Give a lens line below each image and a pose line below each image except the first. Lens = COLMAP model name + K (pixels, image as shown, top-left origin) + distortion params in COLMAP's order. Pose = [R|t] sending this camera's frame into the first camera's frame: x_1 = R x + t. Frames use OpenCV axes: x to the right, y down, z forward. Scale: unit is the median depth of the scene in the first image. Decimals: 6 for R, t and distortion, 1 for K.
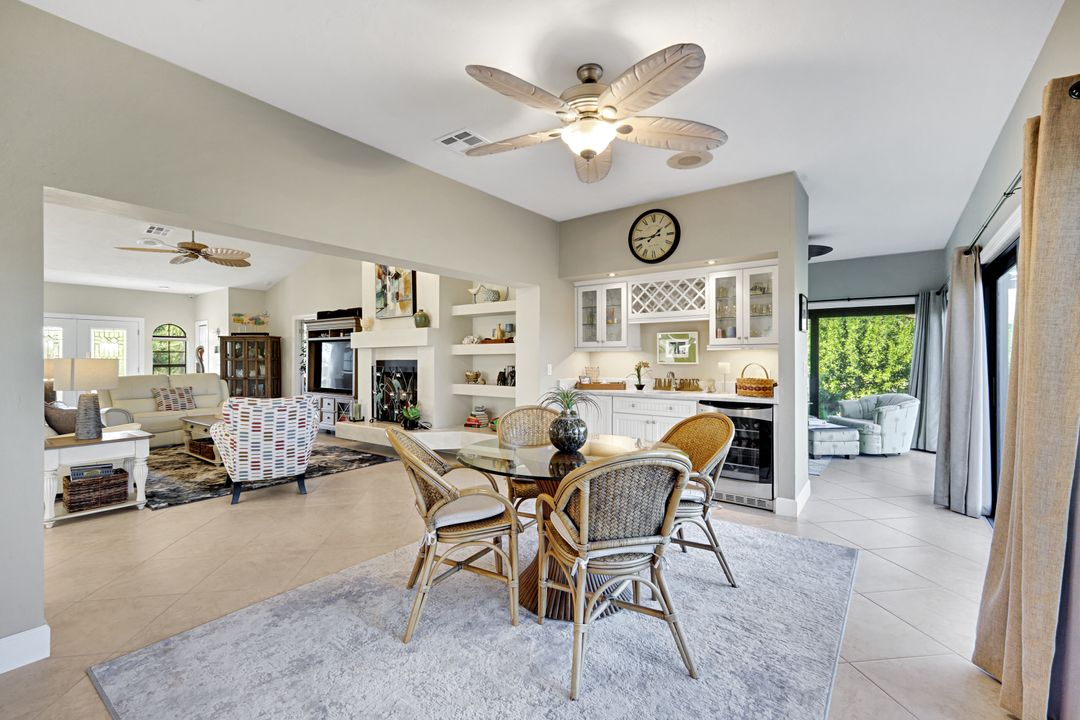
lens RADIAL K [[475.4, 0, 539.1], [0, 475.4, 356.7], [0, 0, 1]] dist [0.010392, -0.001384]
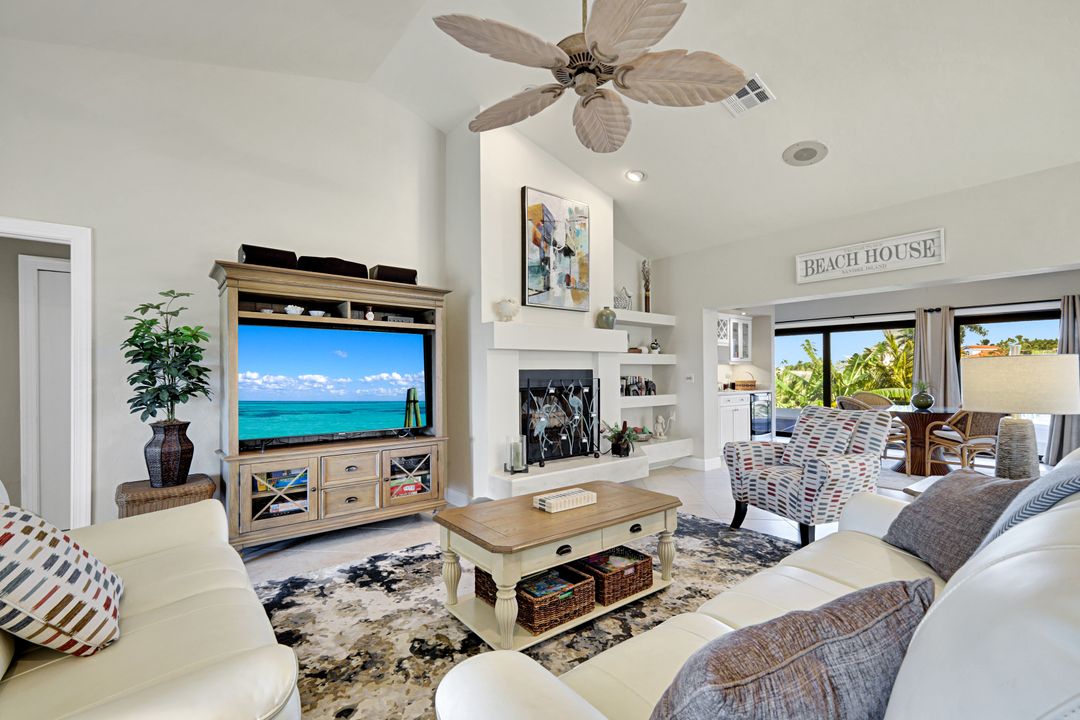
lens RADIAL K [[475.4, 0, 543.3], [0, 475.4, 373.3], [0, 0, 1]] dist [0.010392, -0.001384]
pose [[0.245045, -0.000960, 0.969511, -0.975732], [-0.001135, 0.999999, 0.001277, 0.011386], [-0.969511, -0.001413, 0.245043, 0.841078]]
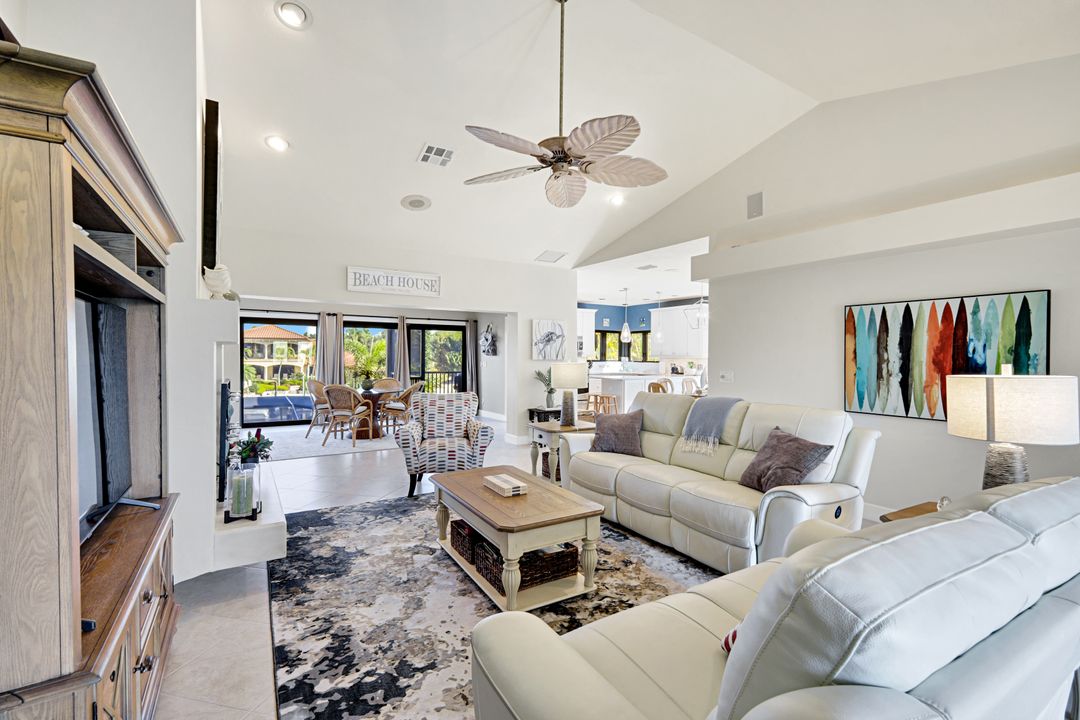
lens RADIAL K [[475.4, 0, 538.1], [0, 475.4, 360.7], [0, 0, 1]] dist [0.010392, -0.001384]
pose [[-0.930058, -0.011470, 0.367234, -0.803456], [-0.010296, 0.999934, 0.005155, -0.007127], [-0.367269, 0.001014, -0.930114, 1.309005]]
